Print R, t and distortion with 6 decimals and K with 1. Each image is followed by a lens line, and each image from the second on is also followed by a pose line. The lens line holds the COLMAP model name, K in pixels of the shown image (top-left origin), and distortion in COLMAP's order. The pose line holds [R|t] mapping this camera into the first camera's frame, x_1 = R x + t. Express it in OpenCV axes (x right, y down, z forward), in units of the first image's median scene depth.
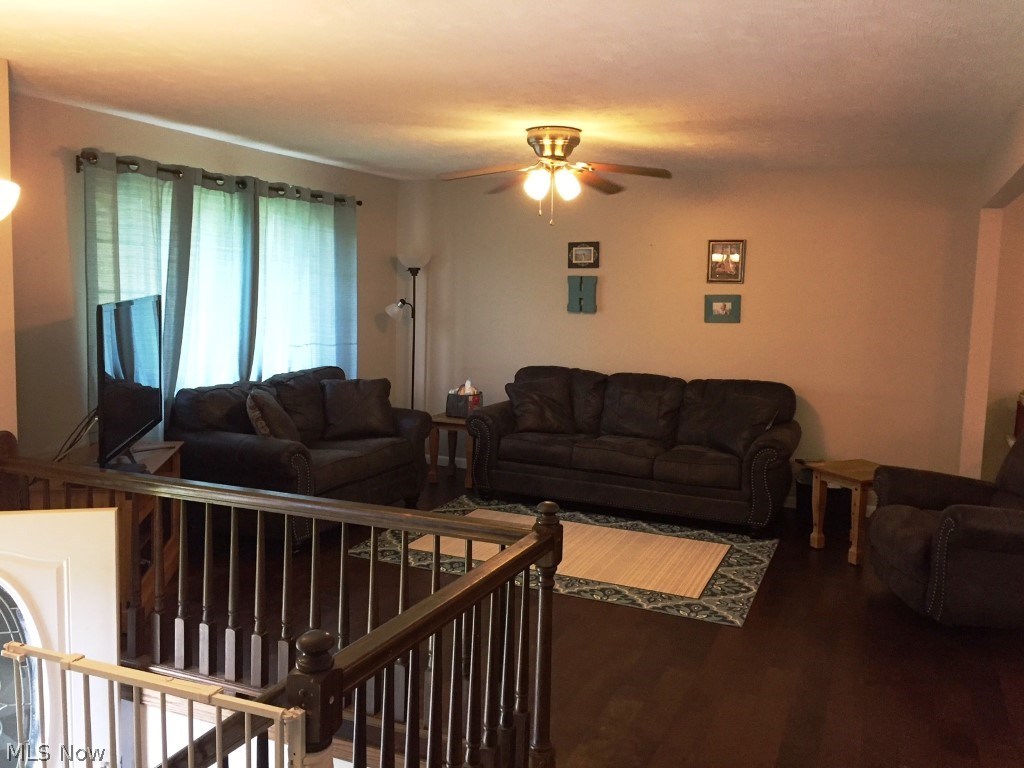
lens RADIAL K [[877.9, 0, 514.5], [0, 877.9, 380.7], [0, 0, 1]] dist [0.084277, -0.110418]
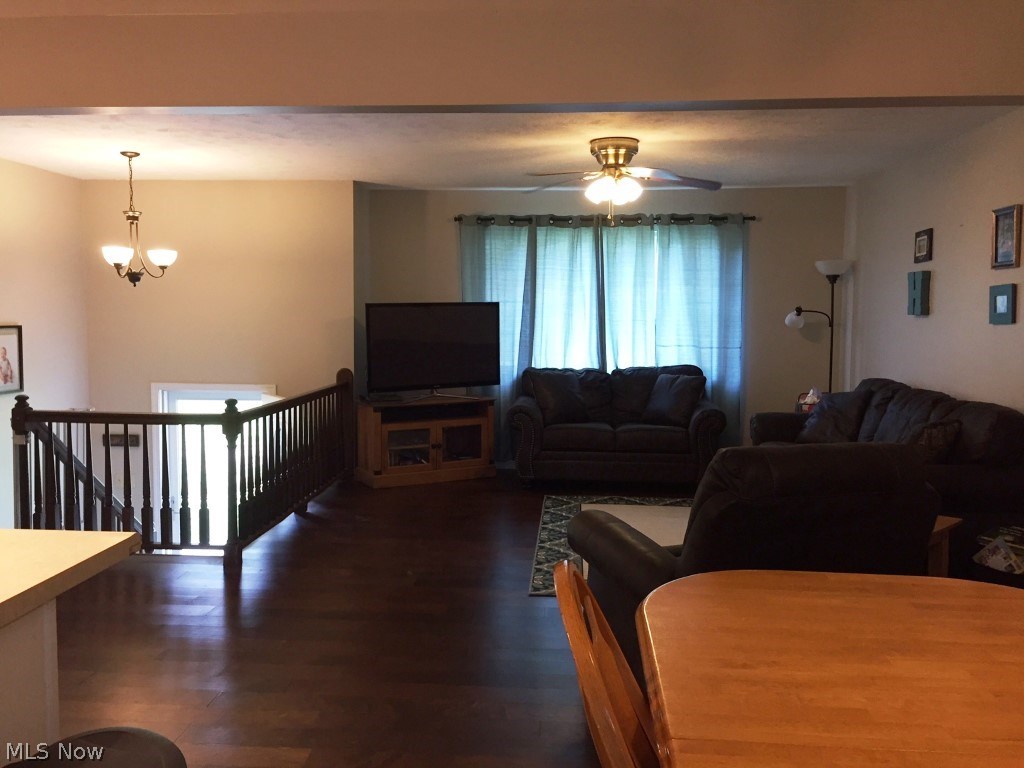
lens RADIAL K [[877.9, 0, 514.5], [0, 877.9, 380.7], [0, 0, 1]] dist [0.084277, -0.110418]
pose [[0.335631, 0.050381, -0.940645, 0.787162], [-0.100354, 0.994798, 0.017474, 0.006882], [0.936633, 0.088533, 0.338941, 0.394534]]
